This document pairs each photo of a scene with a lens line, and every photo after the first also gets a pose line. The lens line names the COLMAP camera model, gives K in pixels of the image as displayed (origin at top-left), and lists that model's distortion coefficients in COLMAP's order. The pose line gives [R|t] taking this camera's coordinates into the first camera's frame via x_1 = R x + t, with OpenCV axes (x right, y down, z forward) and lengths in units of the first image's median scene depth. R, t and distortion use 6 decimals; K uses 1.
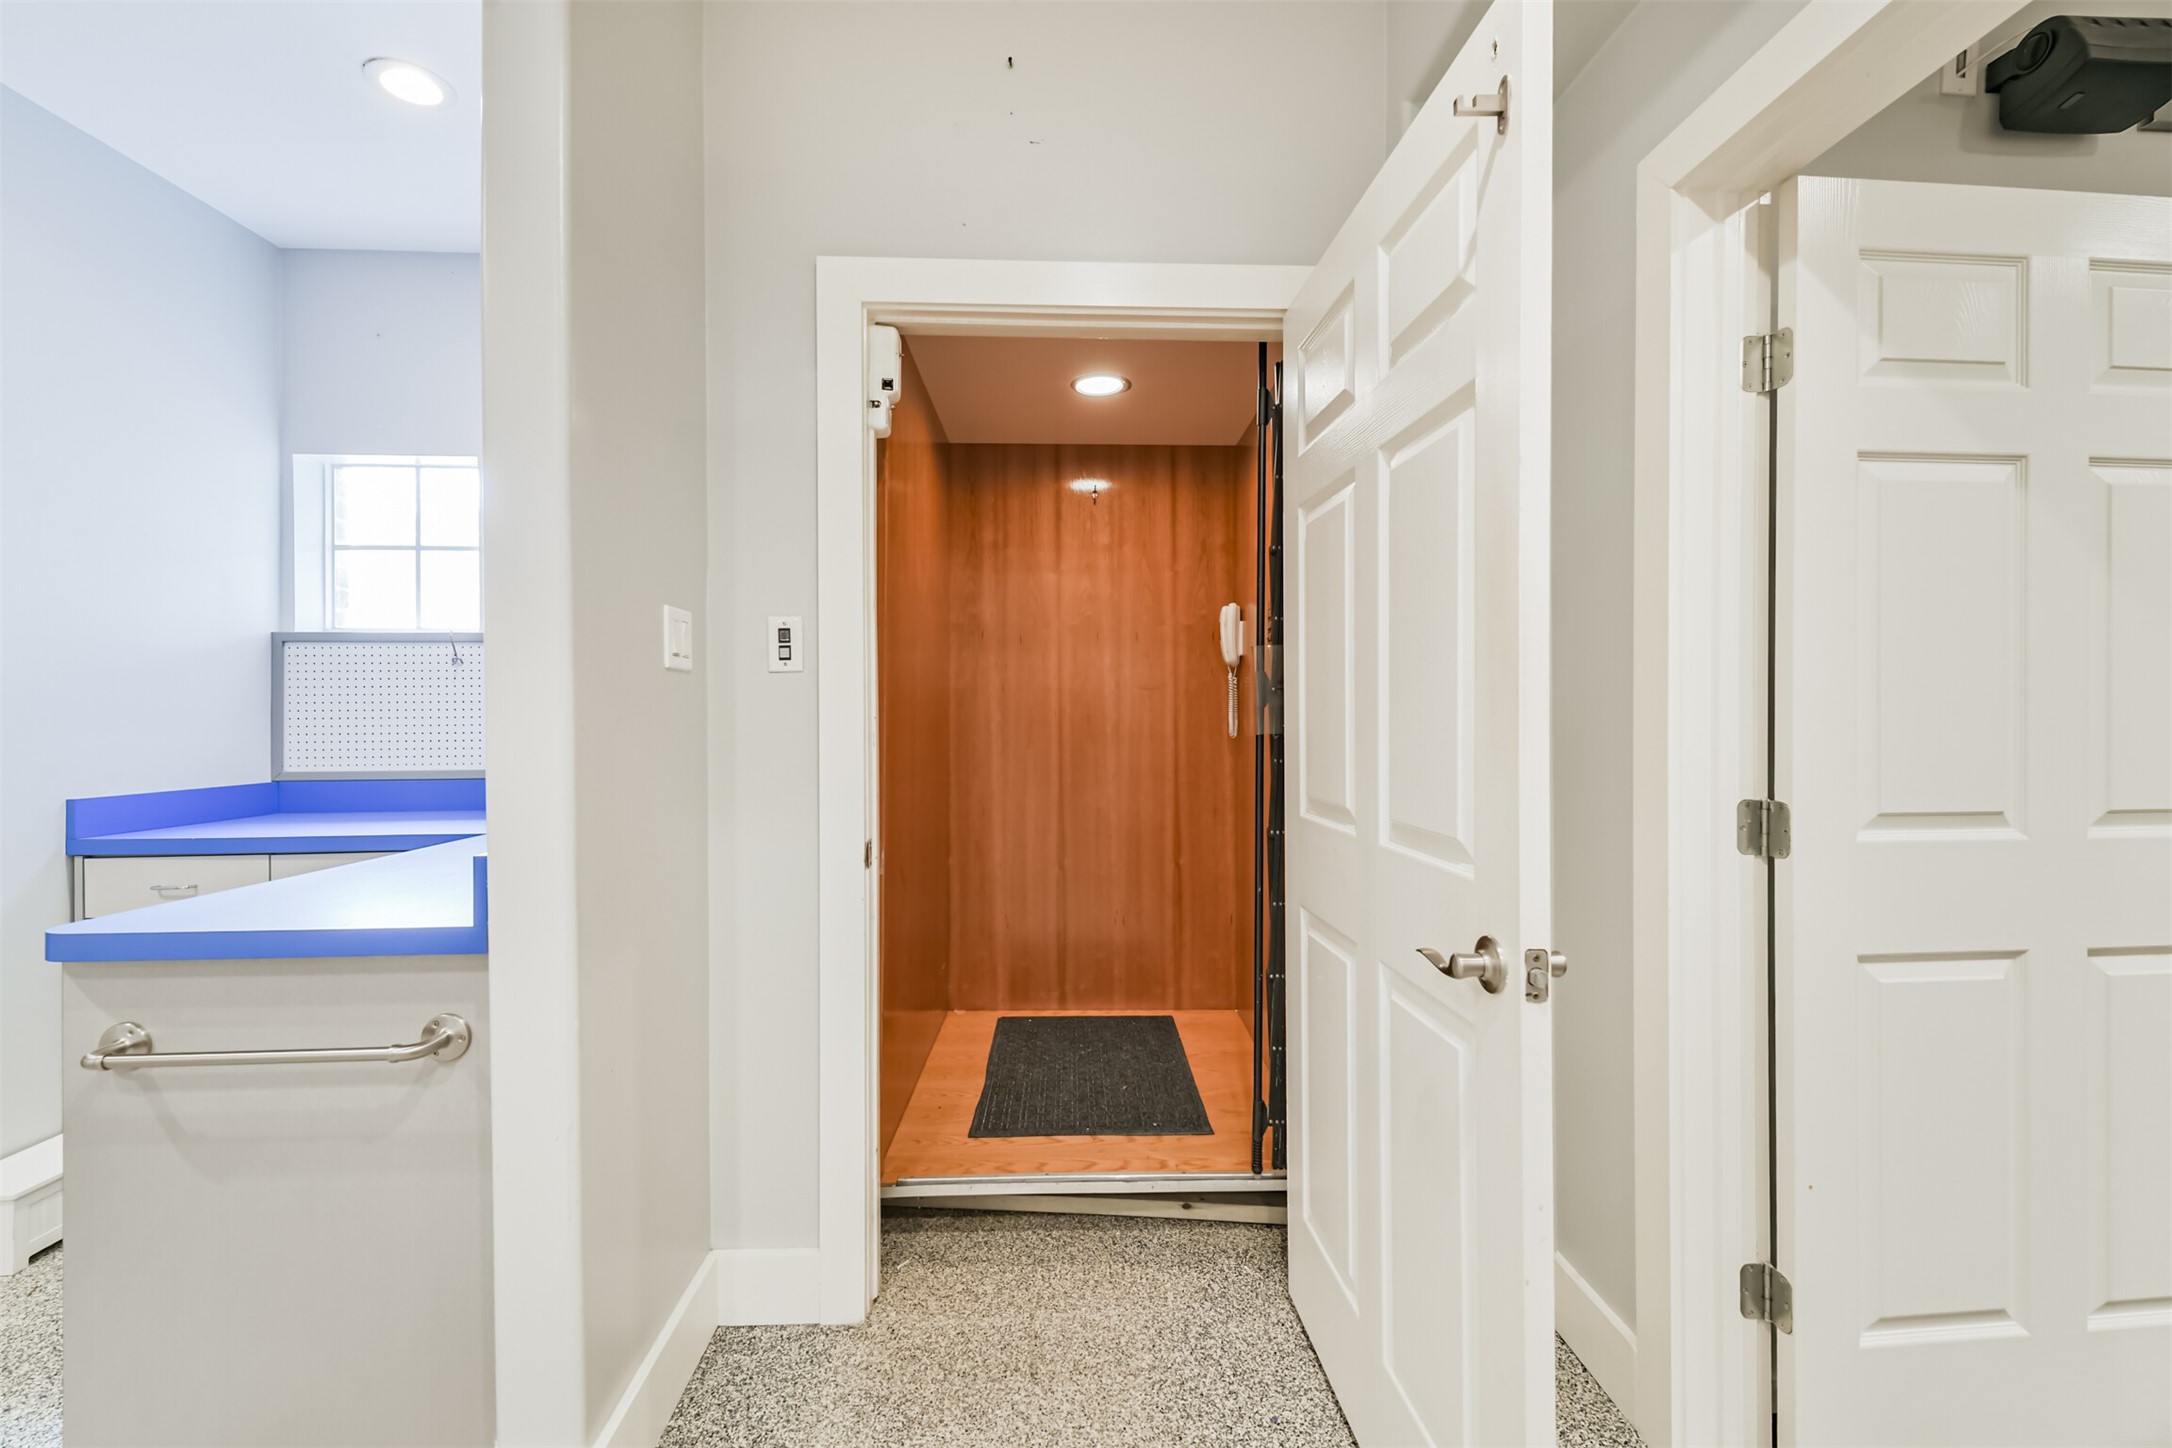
lens RADIAL K [[942.7, 0, 1087.2], [0, 942.7, 717.3], [0, 0, 1]] dist [0.008692, -0.005280]
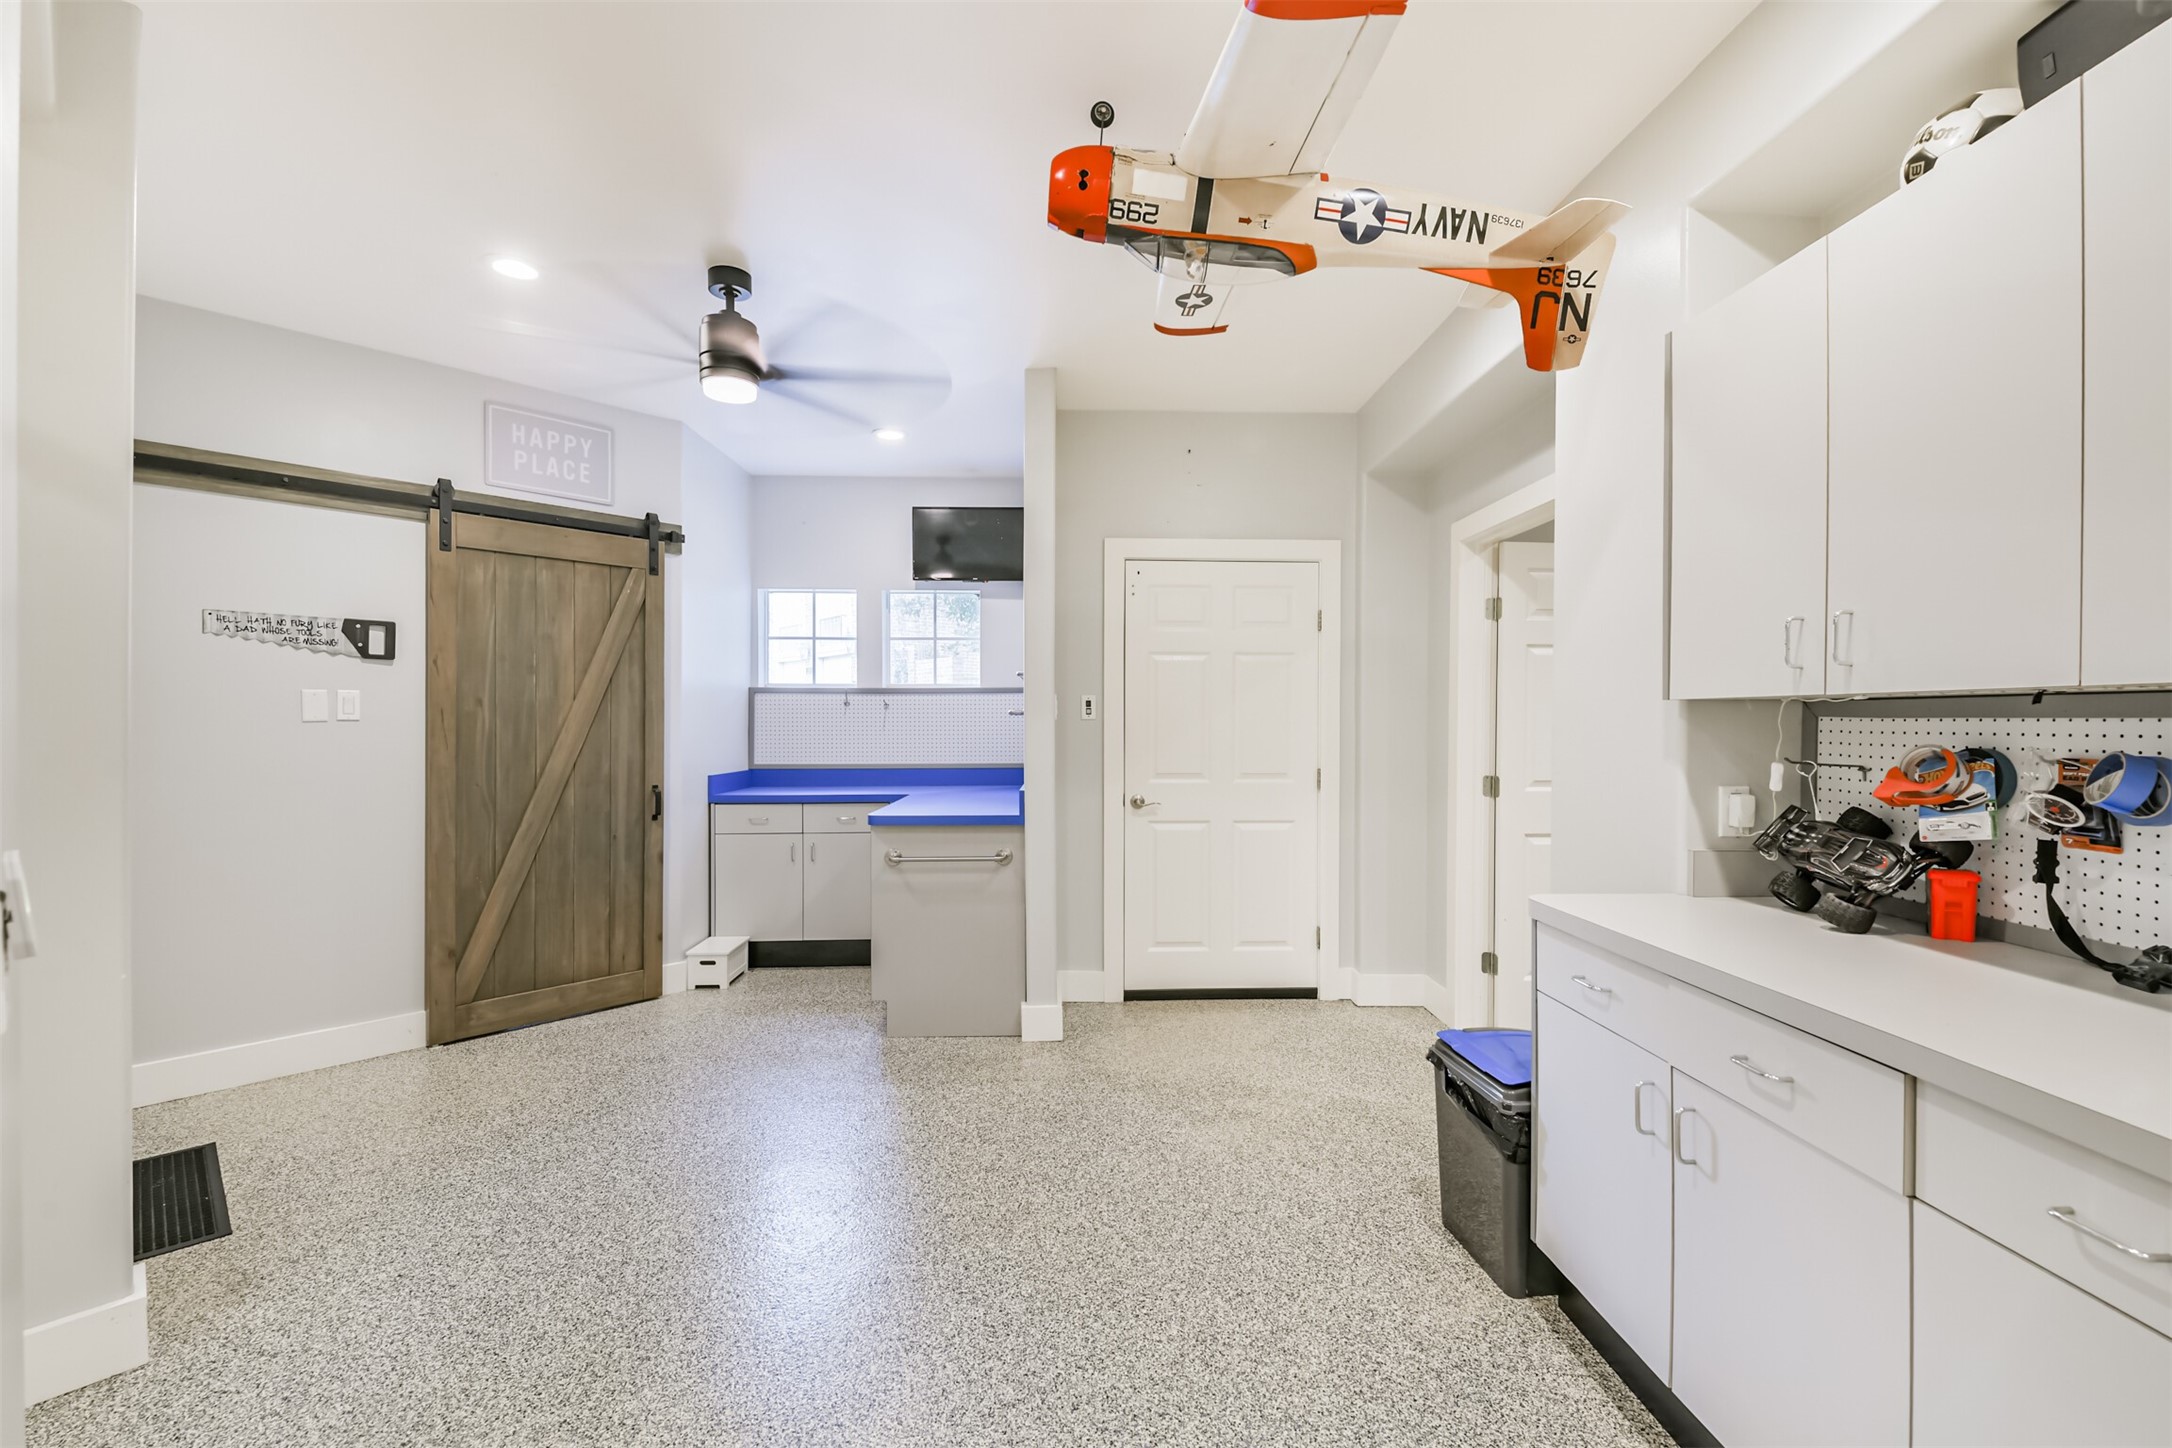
lens RADIAL K [[942.7, 0, 1088.9], [0, 942.7, 729.0], [0, 0, 1]] dist [0.008692, -0.005280]
pose [[0.999932, 0.007600, -0.008863, -0.258656], [-0.007569, 0.999965, 0.003518, -0.028603], [0.008890, -0.003451, 0.999955, -1.104130]]
